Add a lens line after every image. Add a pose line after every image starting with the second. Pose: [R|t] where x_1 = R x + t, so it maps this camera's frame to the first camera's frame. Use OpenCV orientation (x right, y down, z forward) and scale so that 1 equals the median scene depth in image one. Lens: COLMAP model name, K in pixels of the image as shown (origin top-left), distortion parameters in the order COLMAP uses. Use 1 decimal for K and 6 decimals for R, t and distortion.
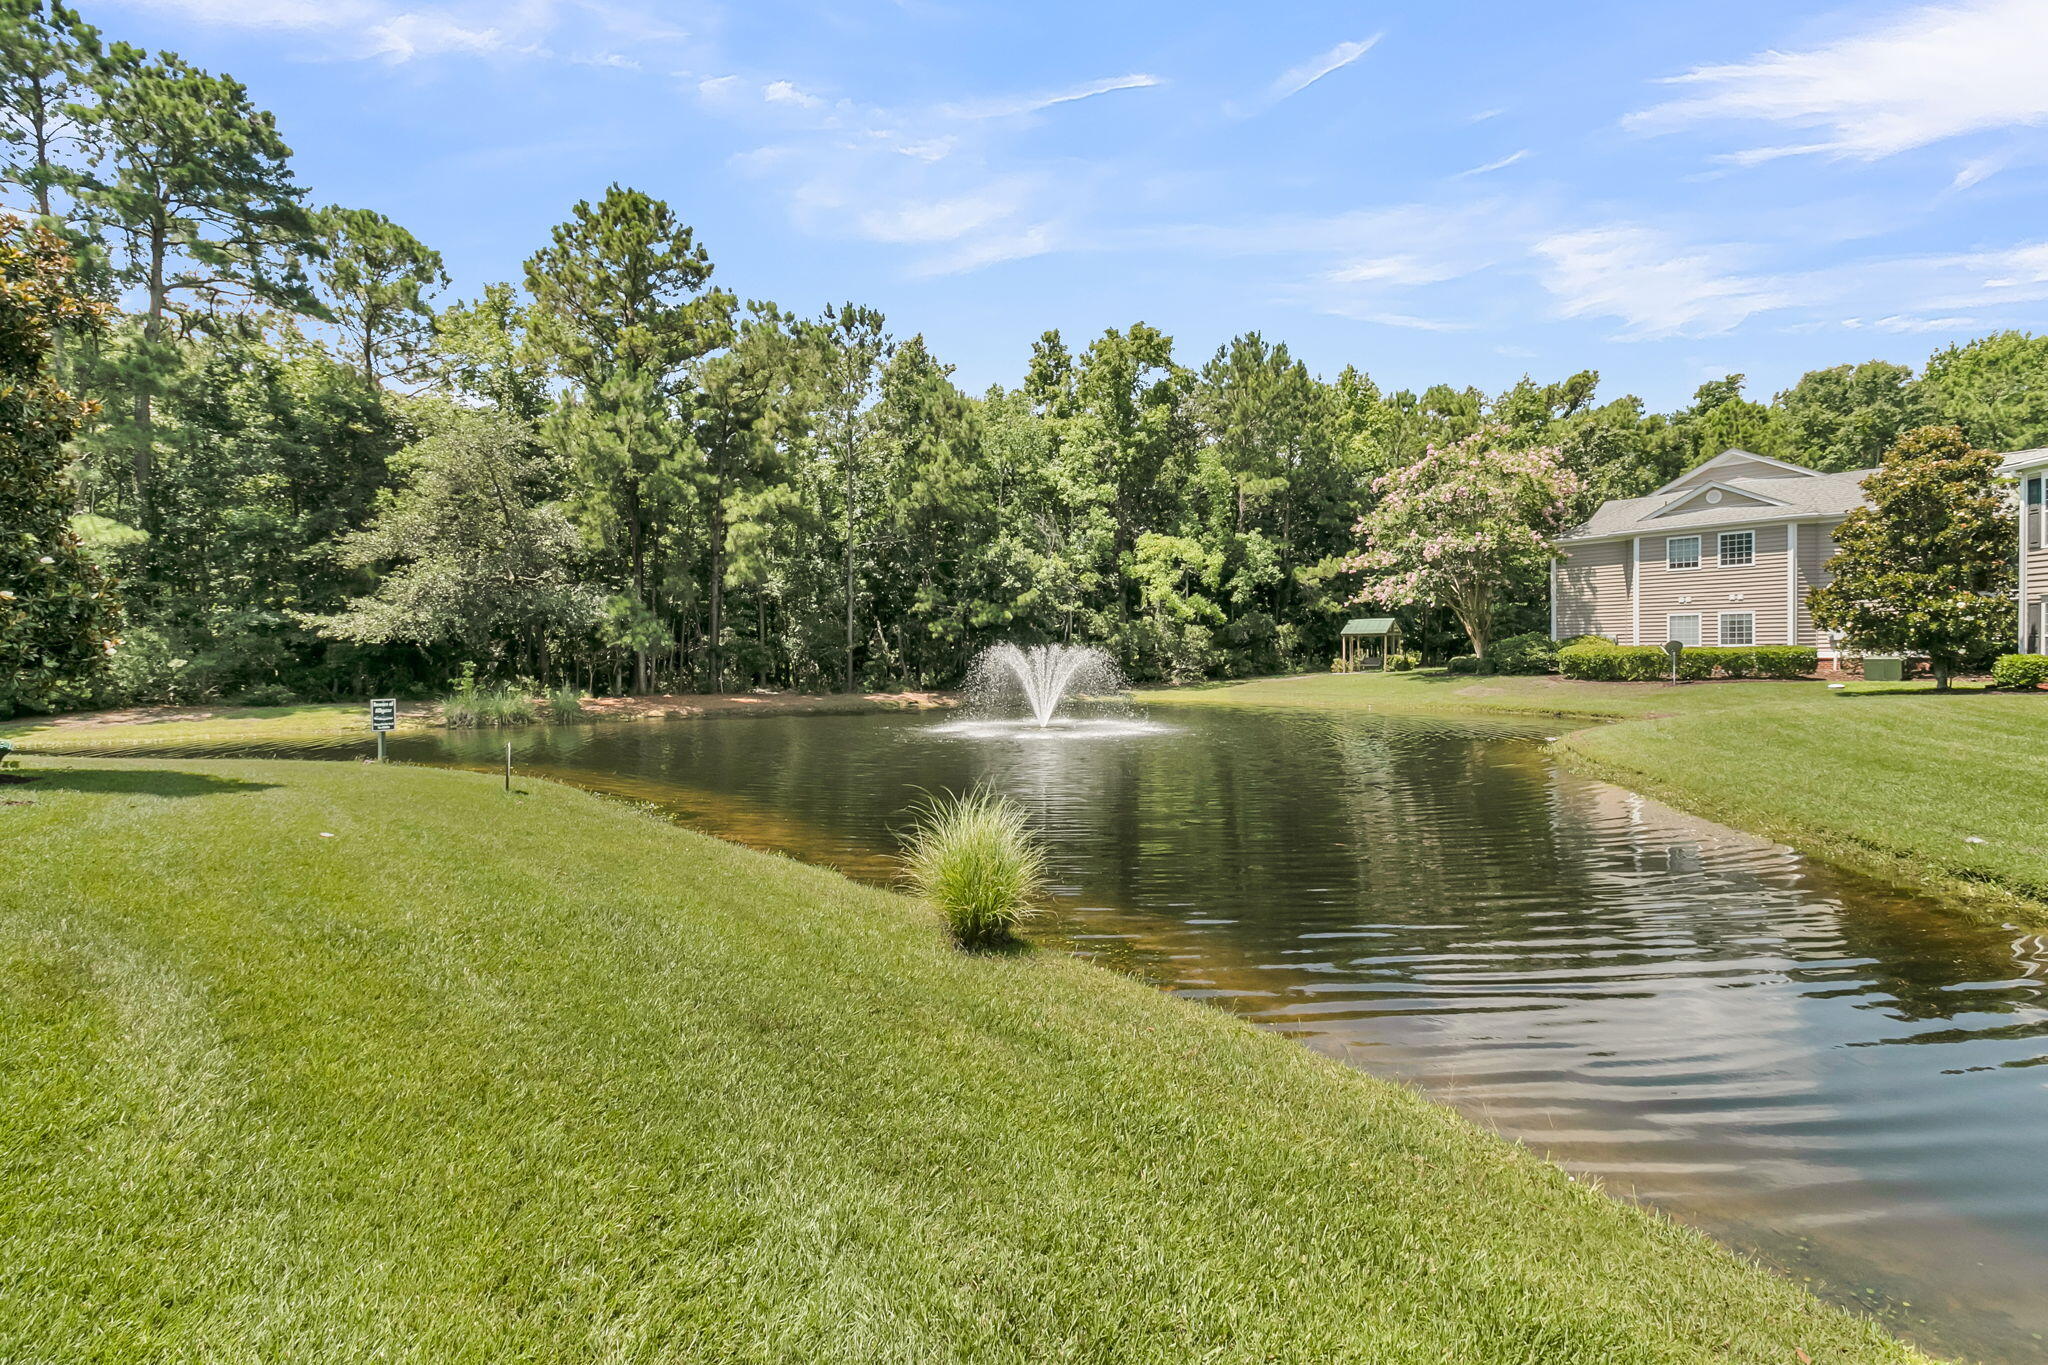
lens RADIAL K [[983.9, 0, 1025.1], [0, 983.9, 658.7], [0, 0, 1]] dist [0.000019, -0.000533]
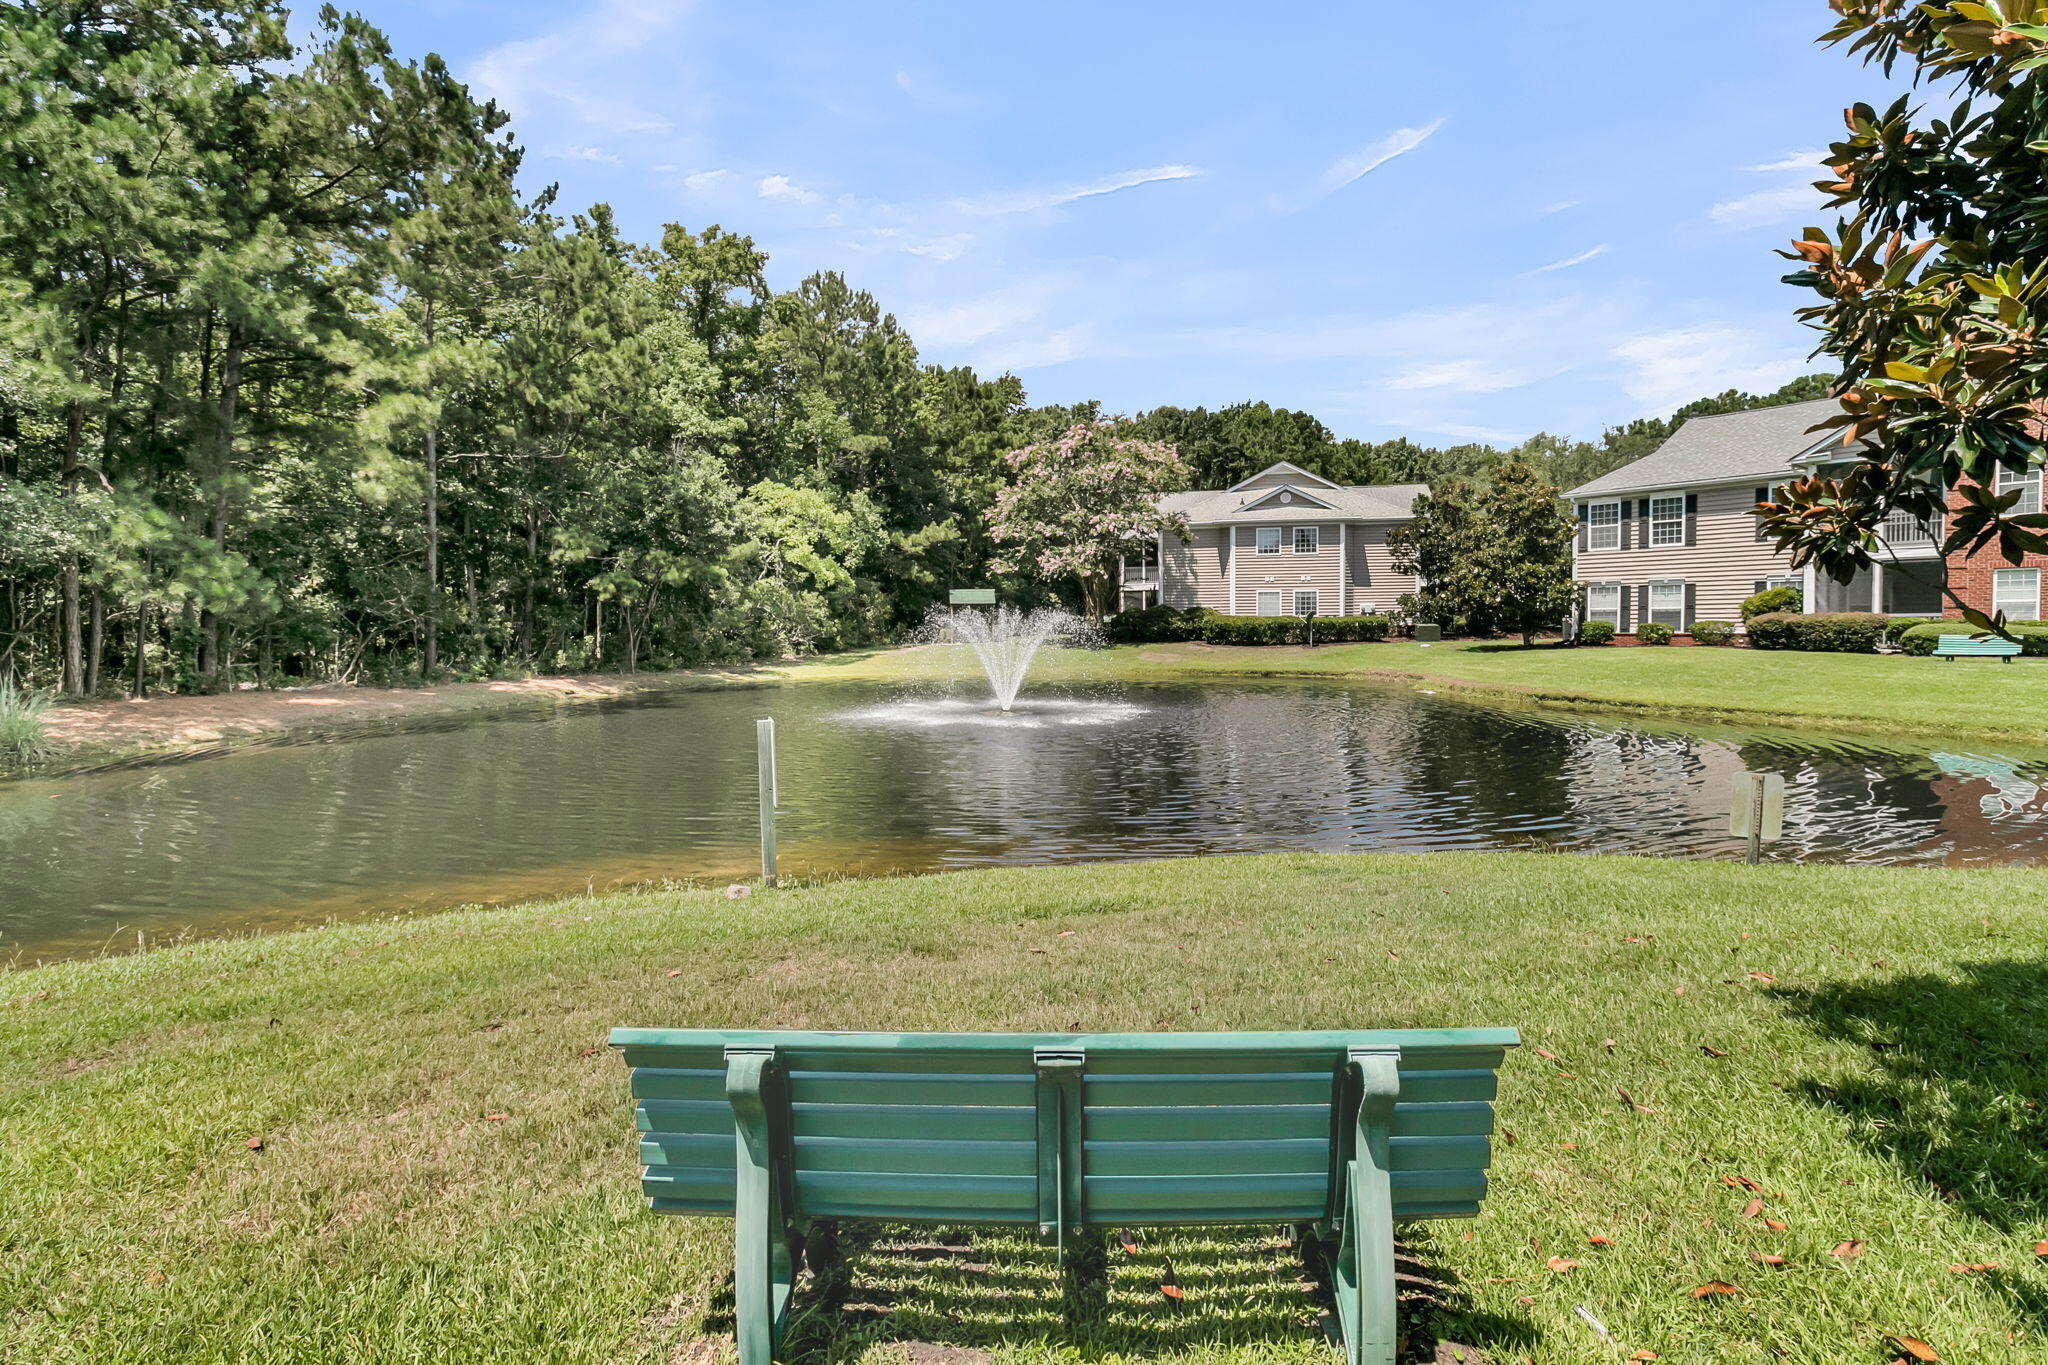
lens RADIAL K [[983.9, 0, 1025.1], [0, 983.9, 658.7], [0, 0, 1]] dist [0.000019, -0.000533]
pose [[0.723950, -0.023505, 0.689451, -0.310080], [0.006564, 0.999609, 0.027187, 0.003190], [-0.689821, -0.015156, 0.723822, 0.240315]]
